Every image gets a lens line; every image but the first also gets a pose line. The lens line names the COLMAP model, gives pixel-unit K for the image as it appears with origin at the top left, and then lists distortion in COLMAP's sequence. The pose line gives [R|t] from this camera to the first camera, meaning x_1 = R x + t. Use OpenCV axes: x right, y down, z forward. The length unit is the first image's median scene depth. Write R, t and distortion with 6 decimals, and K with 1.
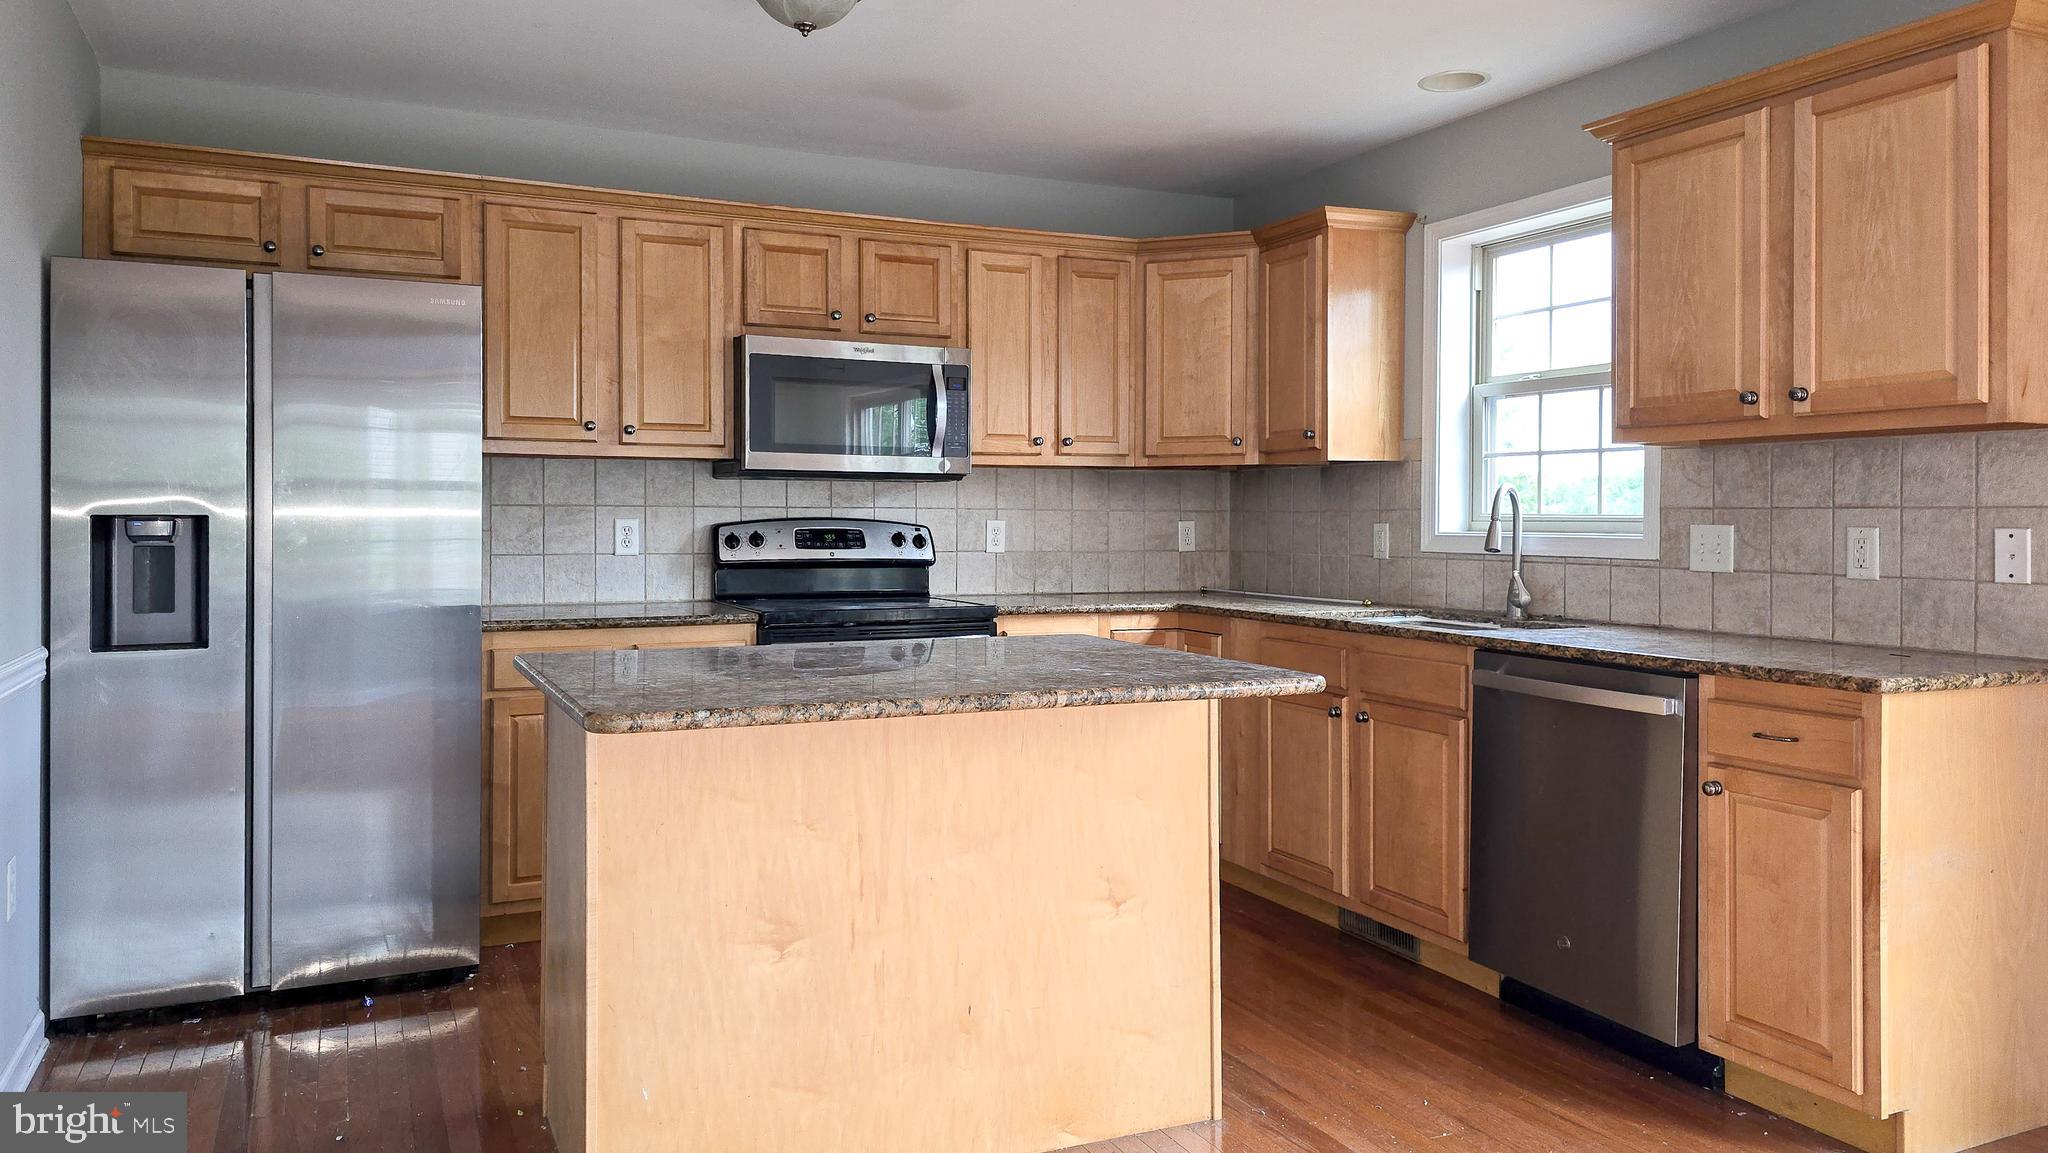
lens RADIAL K [[1418.6, 0, 971.3], [0, 1418.6, 522.0], [0, 0, 1]] dist [0.050168, -0.044167]
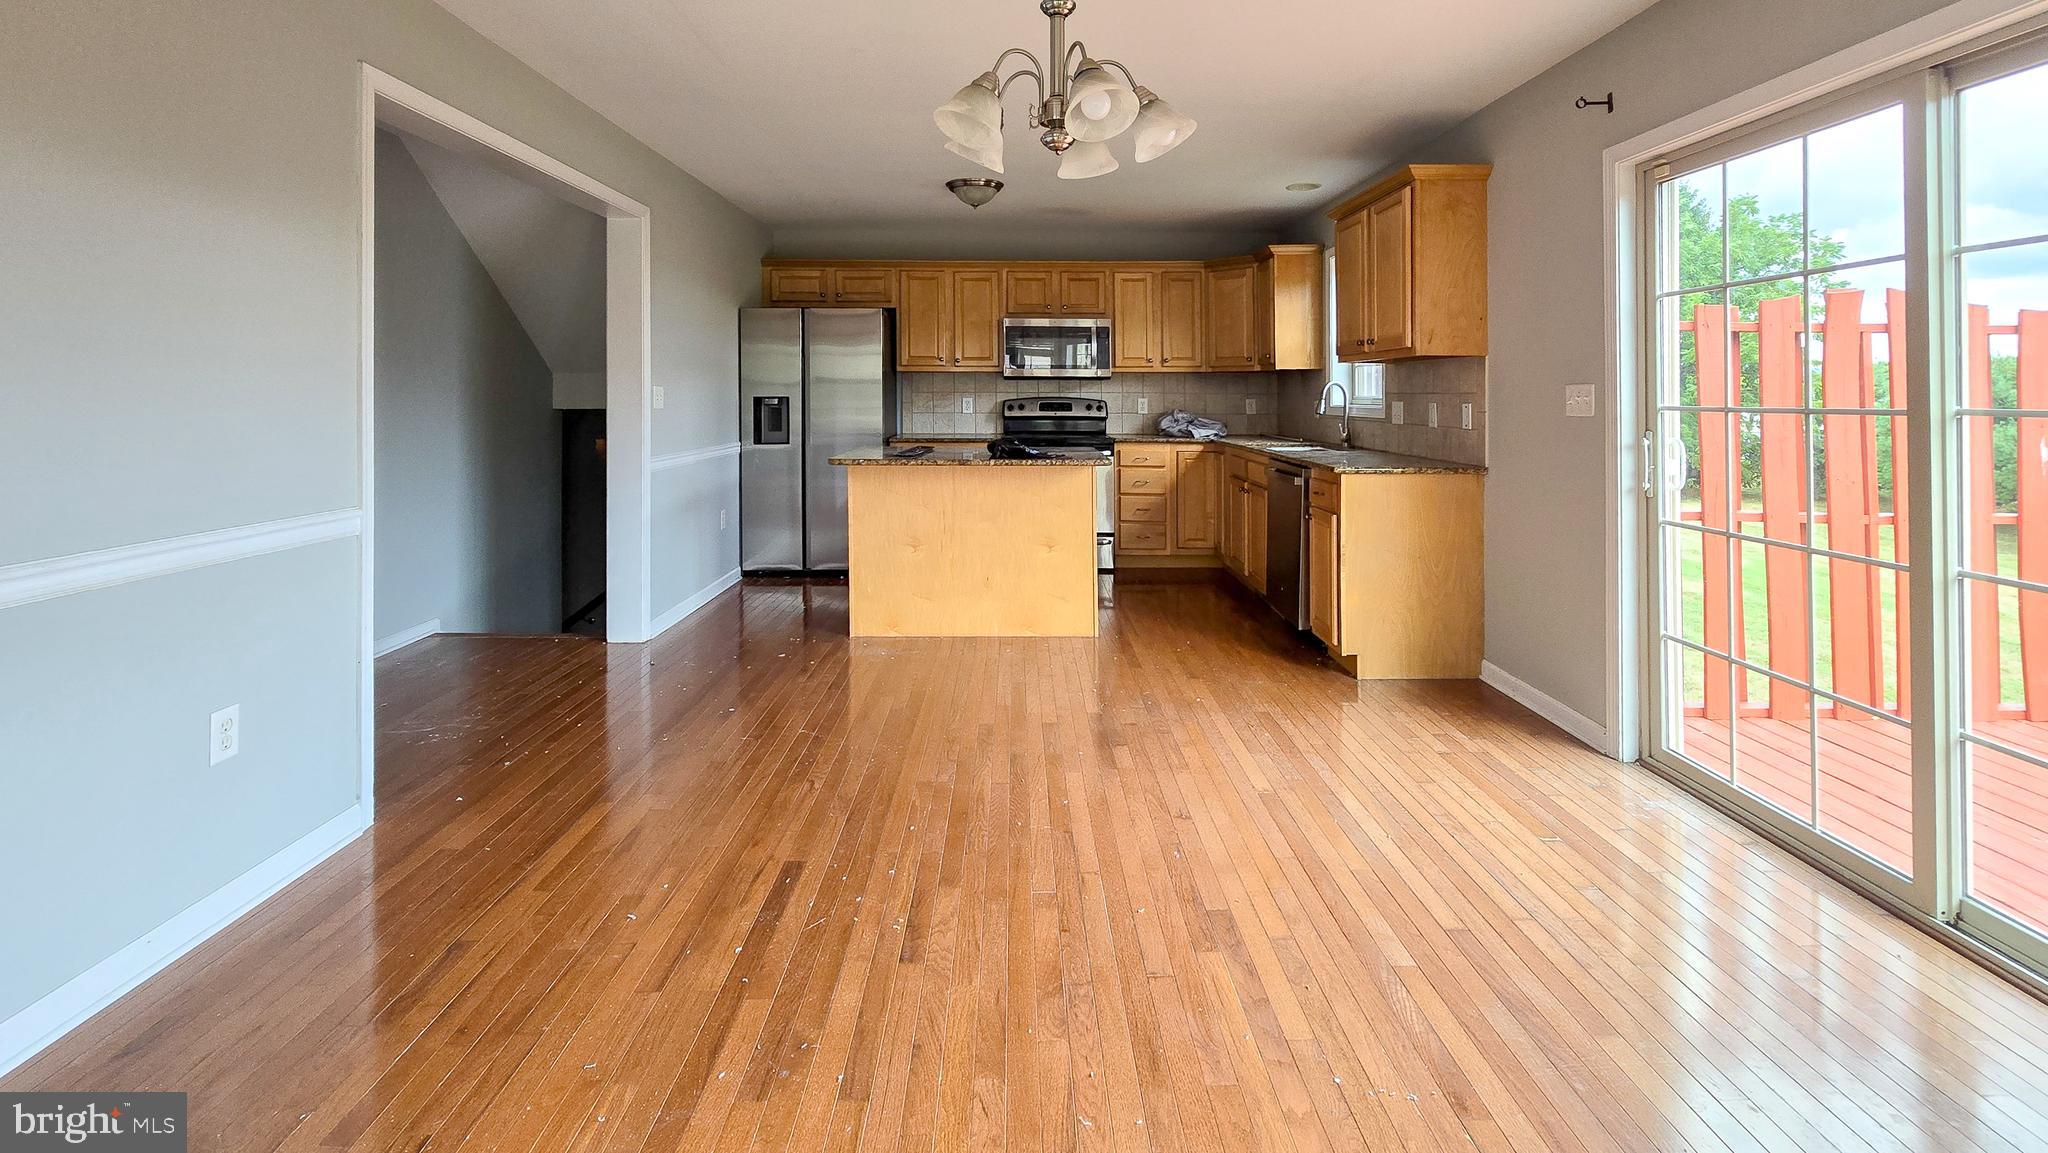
lens RADIAL K [[916.9, 0, 998.7], [0, 916.9, 377.8], [0, 0, 1]] dist [0.000748, -0.000127]
pose [[0.908672, -0.007178, -0.417449, 0.461692], [-0.002907, 0.999719, -0.023518, 0.000455], [0.417501, 0.022584, 0.908396, -0.361061]]
